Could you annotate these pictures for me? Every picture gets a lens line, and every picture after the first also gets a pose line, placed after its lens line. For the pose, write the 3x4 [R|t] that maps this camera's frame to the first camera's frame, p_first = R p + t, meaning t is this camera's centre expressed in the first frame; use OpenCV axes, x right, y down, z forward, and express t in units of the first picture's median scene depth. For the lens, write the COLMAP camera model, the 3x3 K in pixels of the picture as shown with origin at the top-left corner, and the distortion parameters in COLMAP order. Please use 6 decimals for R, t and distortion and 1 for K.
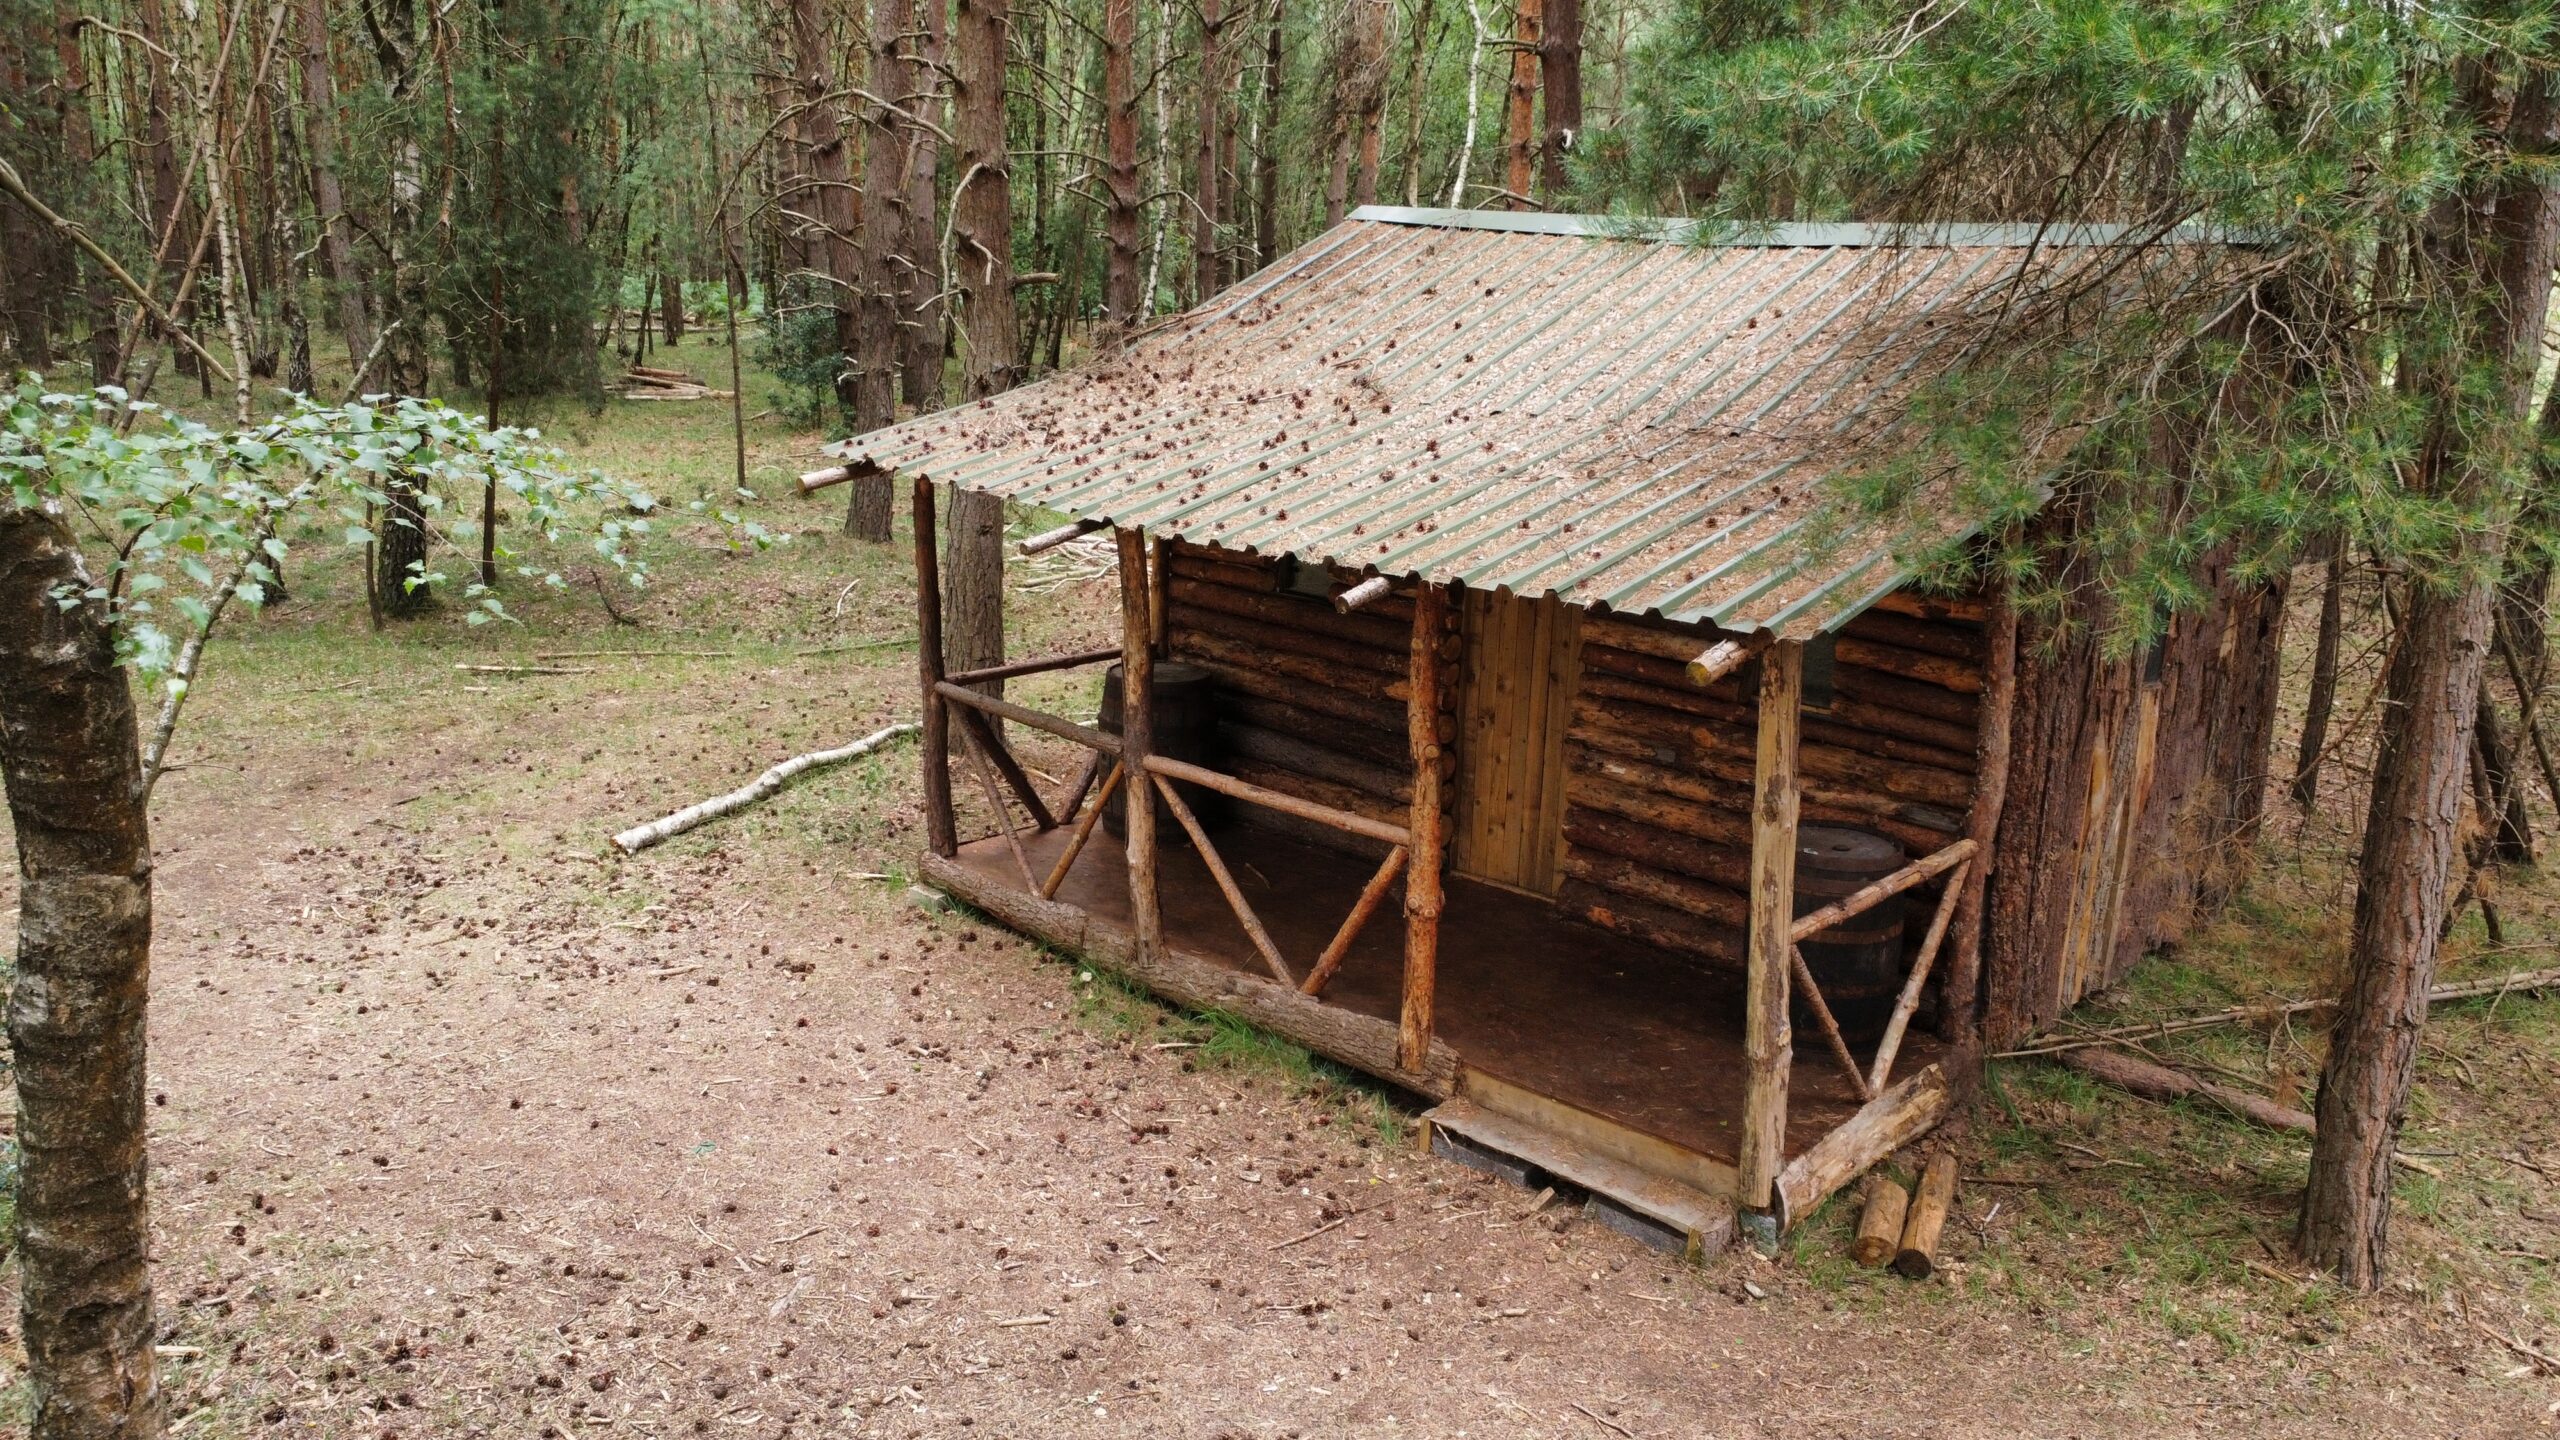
lens RADIAL K [[1929.4, 0, 1280.0], [0, 1929.4, 720.0], [0, 0, 1]] dist [0.005654, -0.006993]
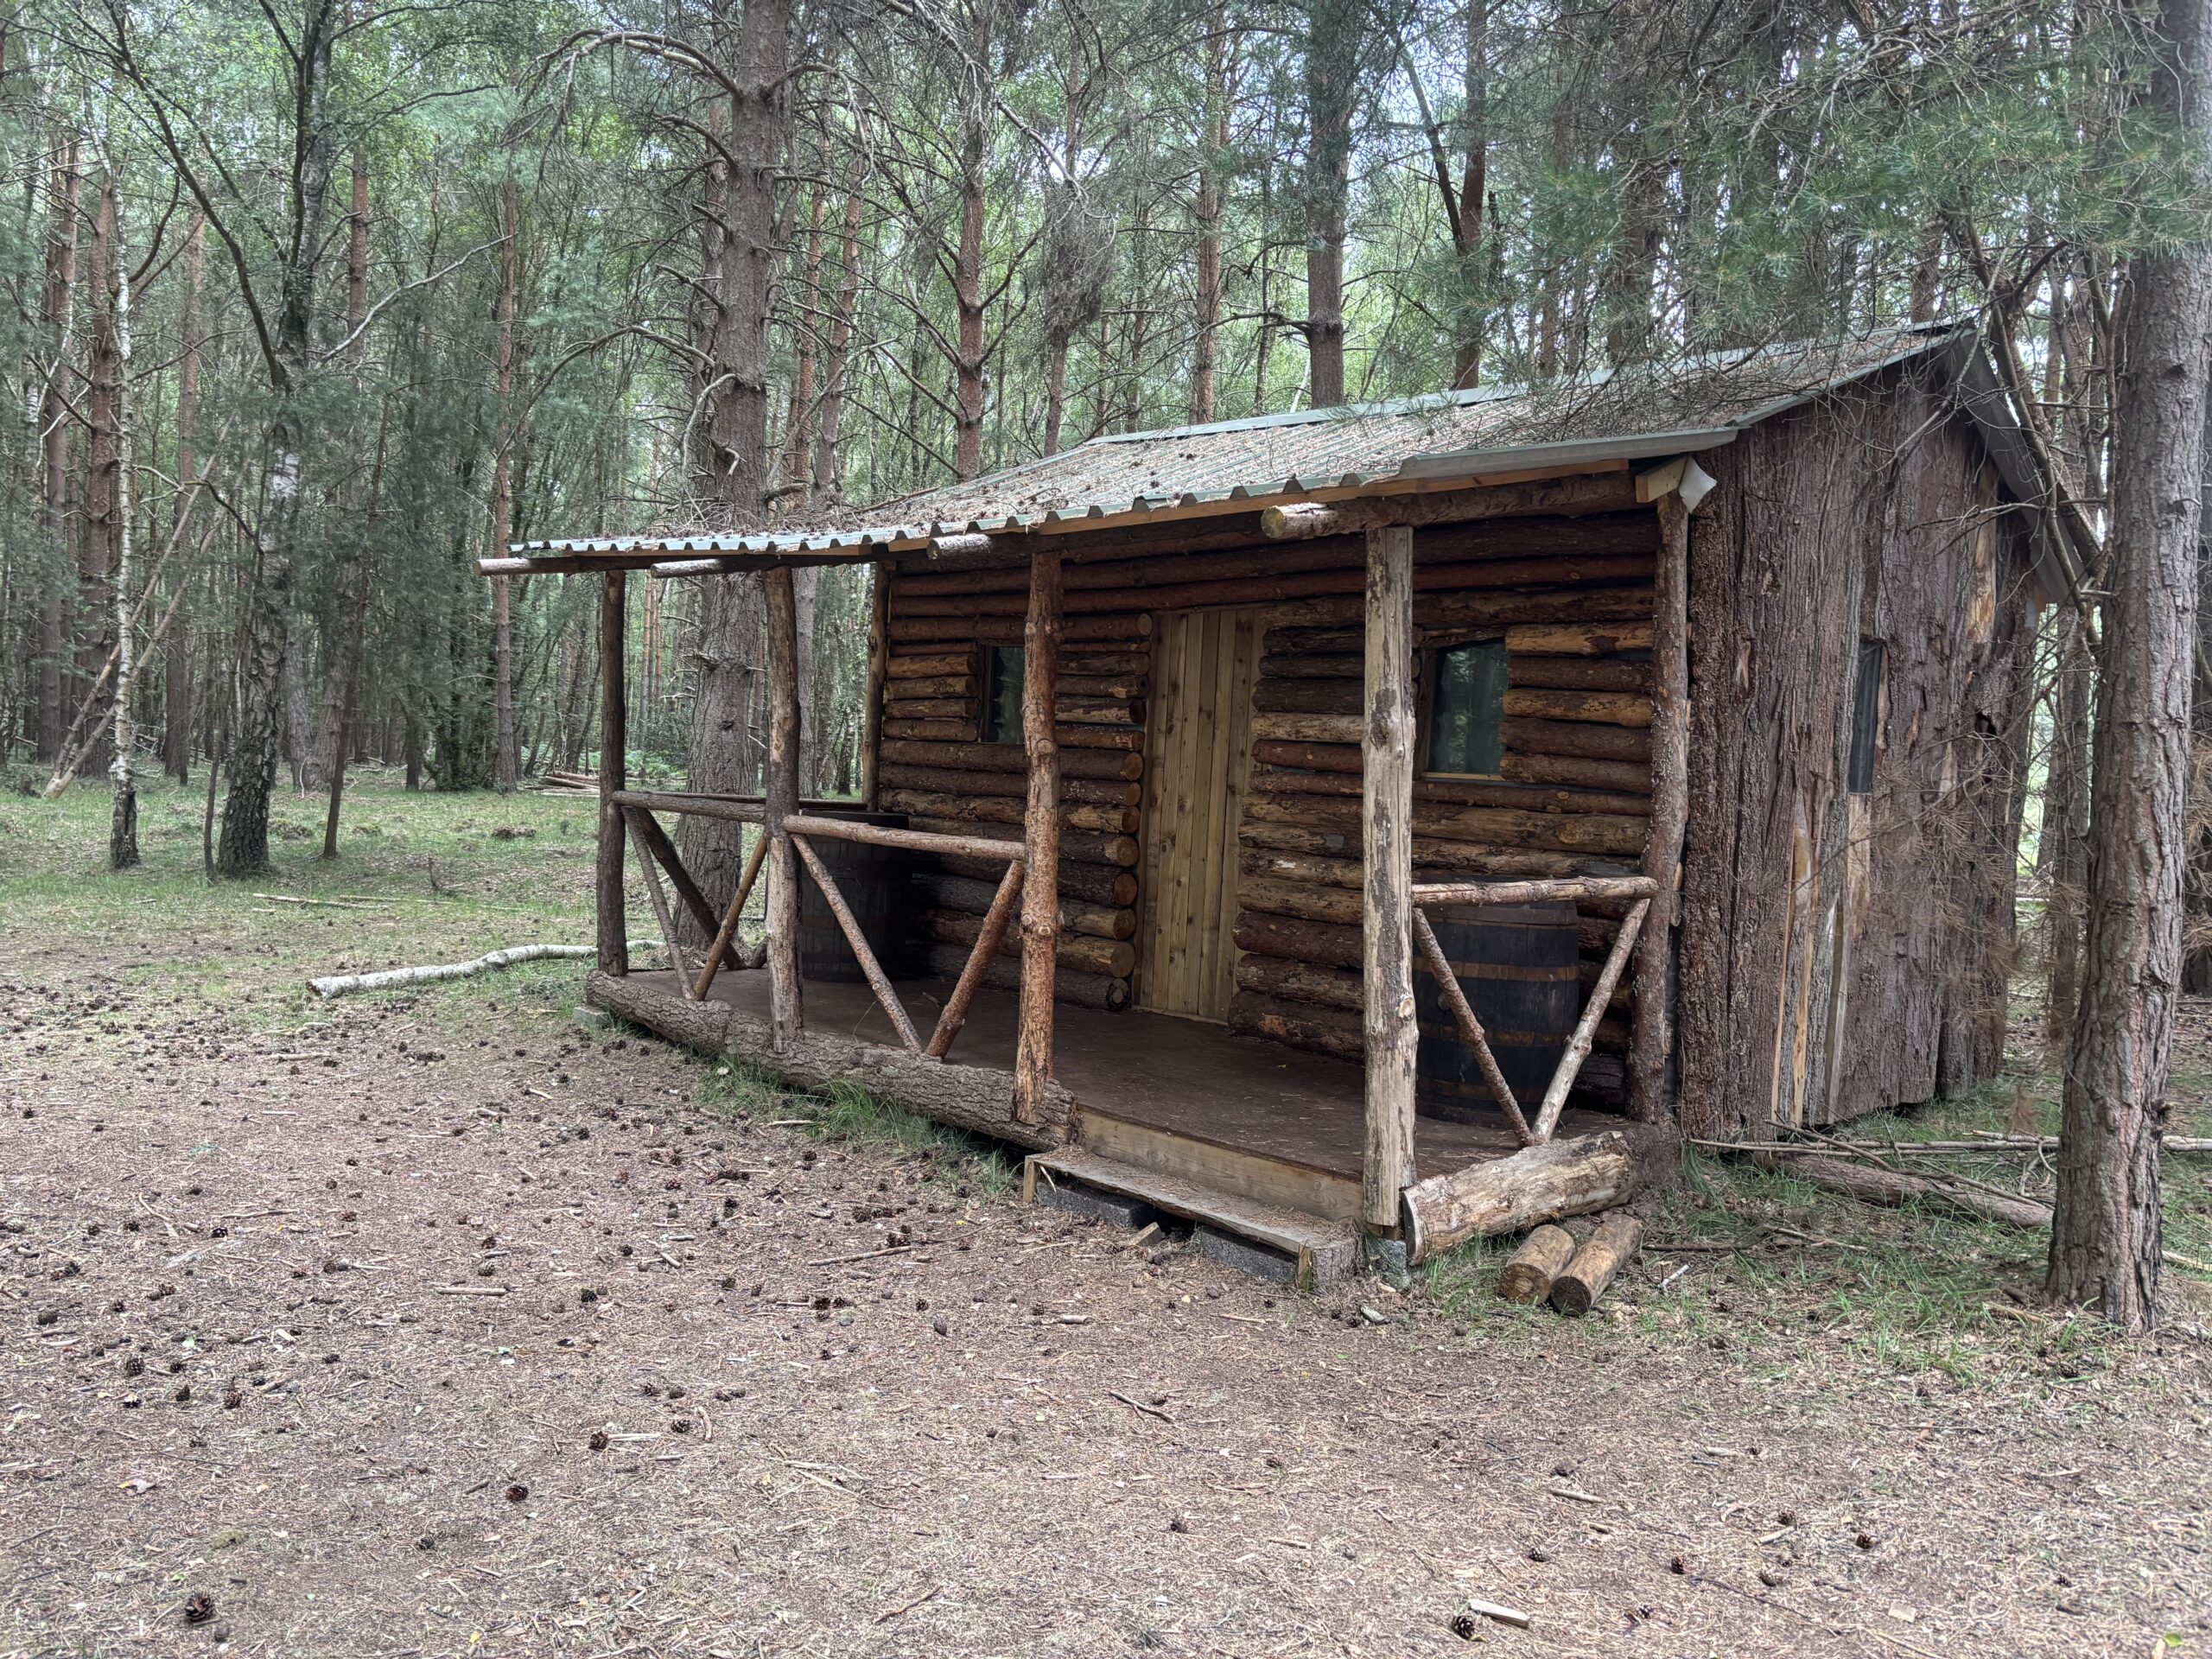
lens RADIAL K [[1666.6, 0, 1084.6], [0, 1666.6, 822.4], [0, 0, 1]] dist [0.069757, -0.092202]
pose [[0.998464, 0.024531, -0.049684, 0.133199], [-0.034595, 0.976411, -0.213130, 0.214804], [0.043283, 0.214521, 0.975760, 0.217059]]
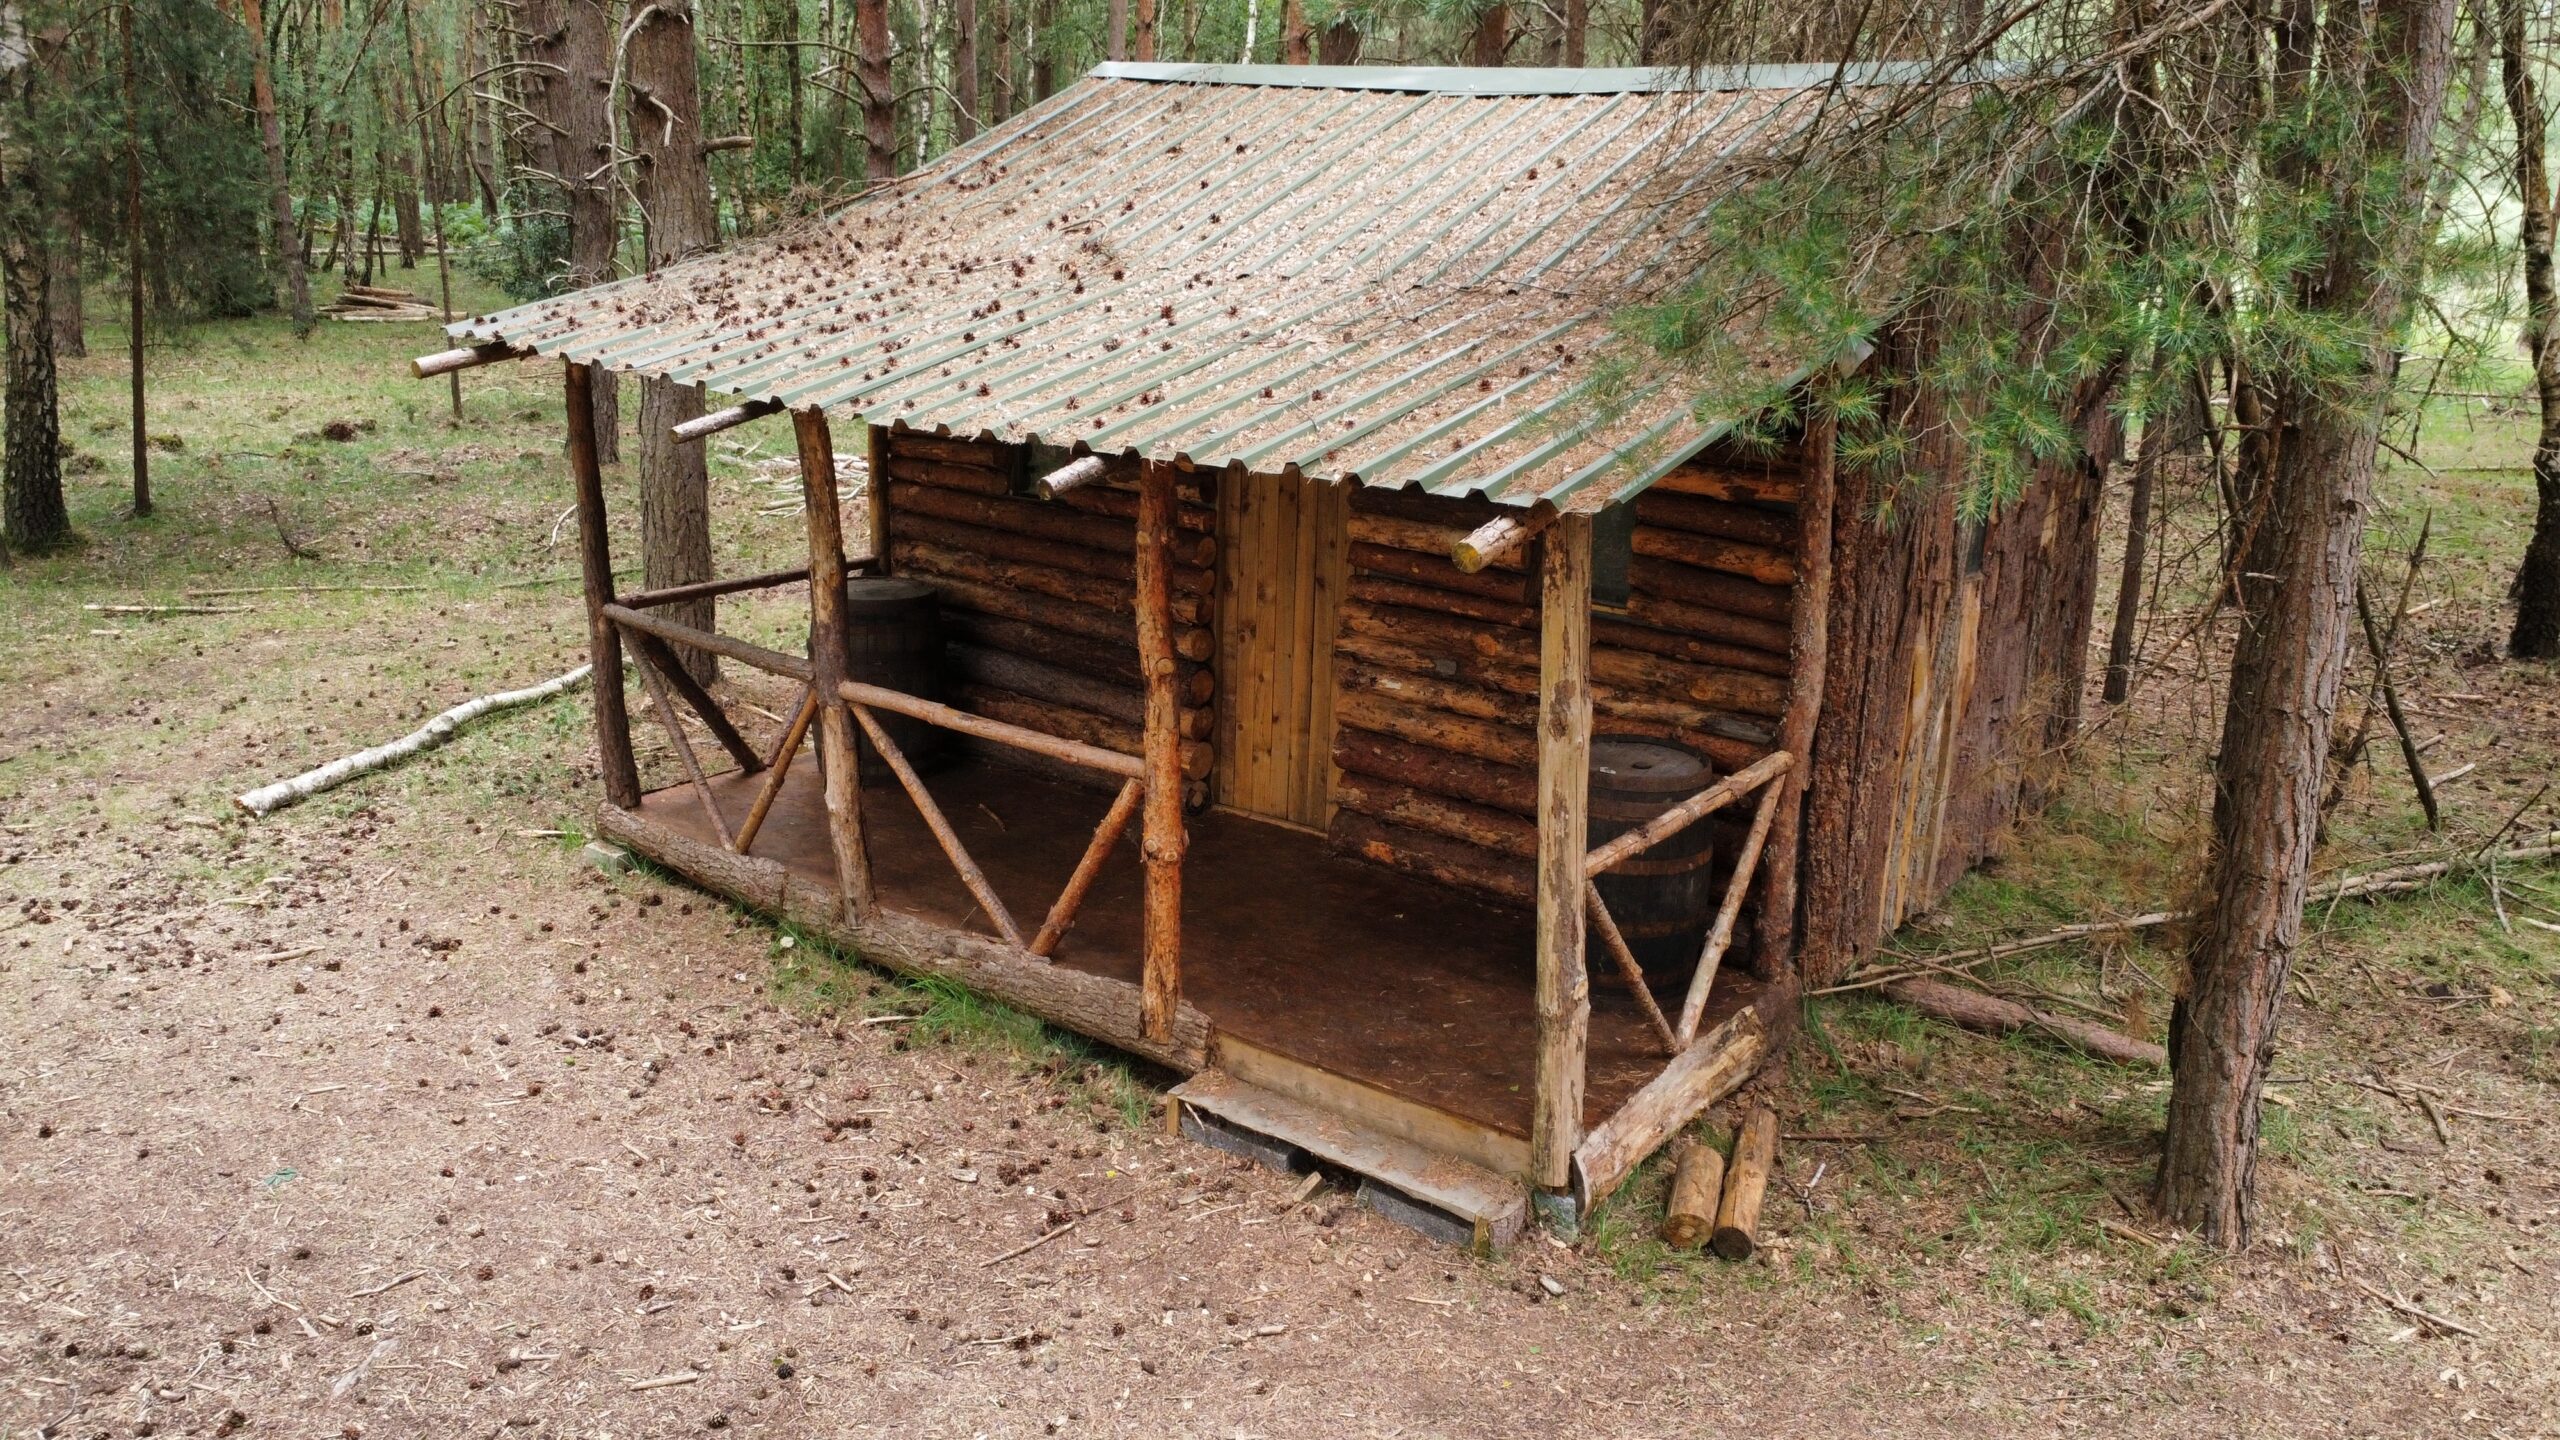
lens RADIAL K [[1929.4, 0, 1280.0], [0, 1929.4, 720.0], [0, 0, 1]] dist [0.005654, -0.006993]
pose [[0.994851, -0.028355, 0.097304, 0.043759], [0.025018, 0.999062, 0.035344, 0.010860], [-0.098215, -0.032728, 0.994627, 0.148954]]
